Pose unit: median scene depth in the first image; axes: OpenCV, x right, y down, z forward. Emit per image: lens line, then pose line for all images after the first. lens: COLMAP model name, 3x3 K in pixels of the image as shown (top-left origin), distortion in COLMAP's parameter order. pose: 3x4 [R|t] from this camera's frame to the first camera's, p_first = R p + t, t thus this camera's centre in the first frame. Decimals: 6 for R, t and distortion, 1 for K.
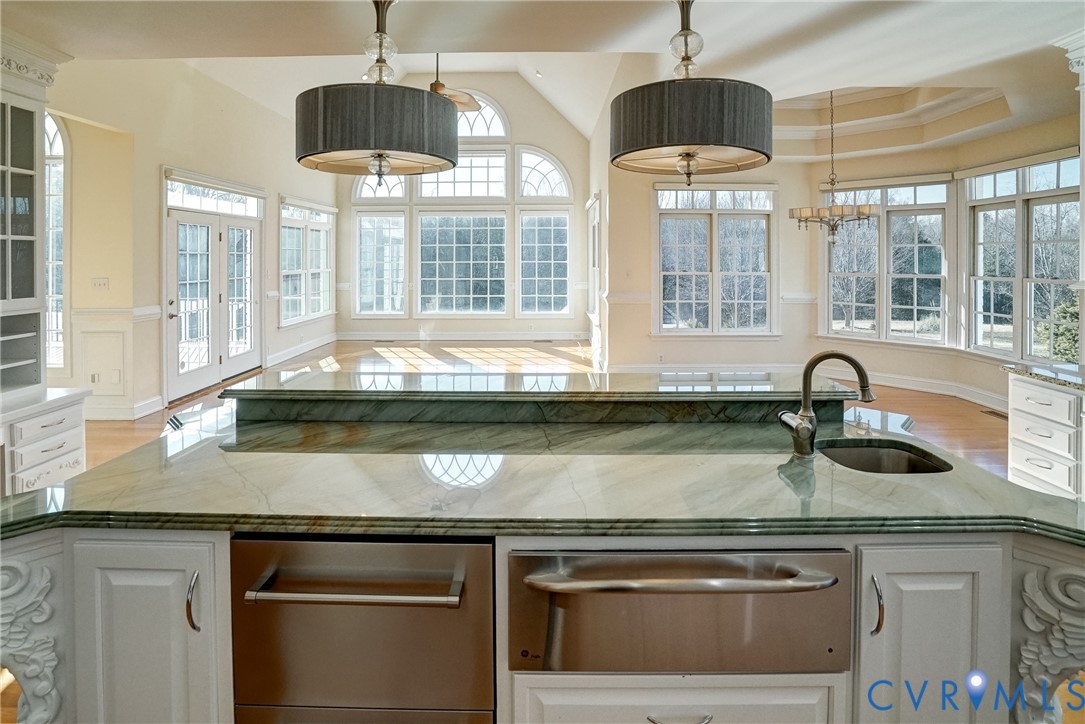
lens RADIAL K [[533.4, 0, 534.8], [0, 533.4, 283.5], [0, 0, 1]] dist [-0.045253, 0.015070]
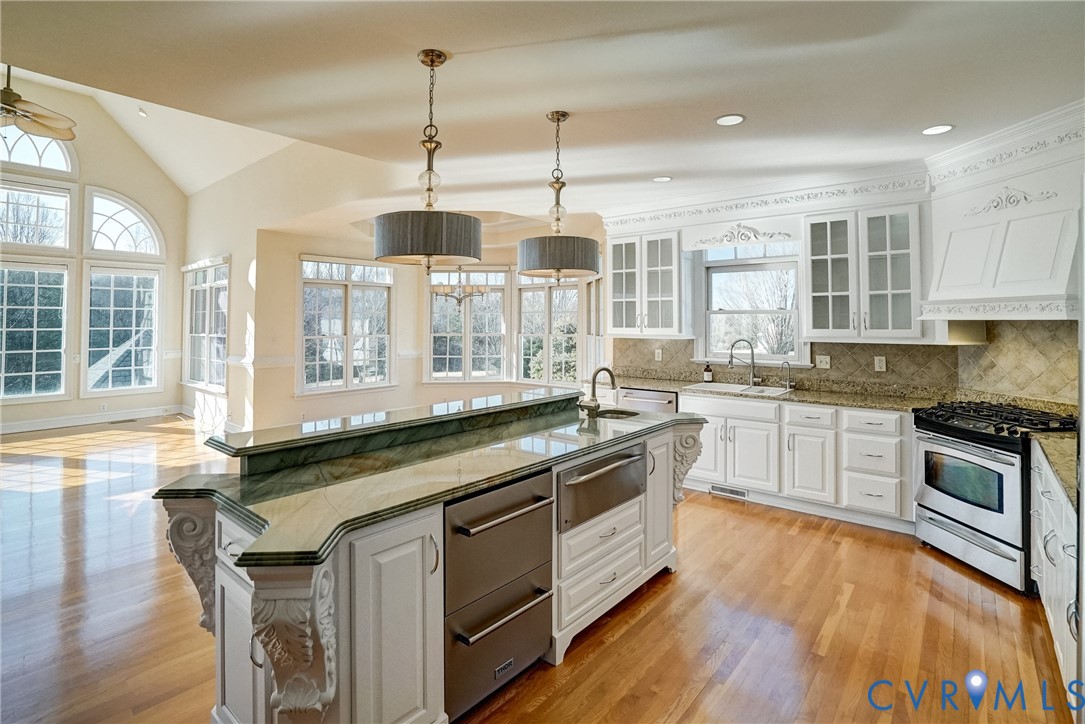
lens RADIAL K [[515.6, 0, 533.5], [0, 515.6, 354.5], [0, 0, 1]] dist [-0.050329, 0.028552]
pose [[0.657440, -0.049358, 0.751889, -0.271442], [0.038255, 0.998752, 0.032114, -0.000077], [-0.752535, 0.007650, 0.658508, -0.037071]]
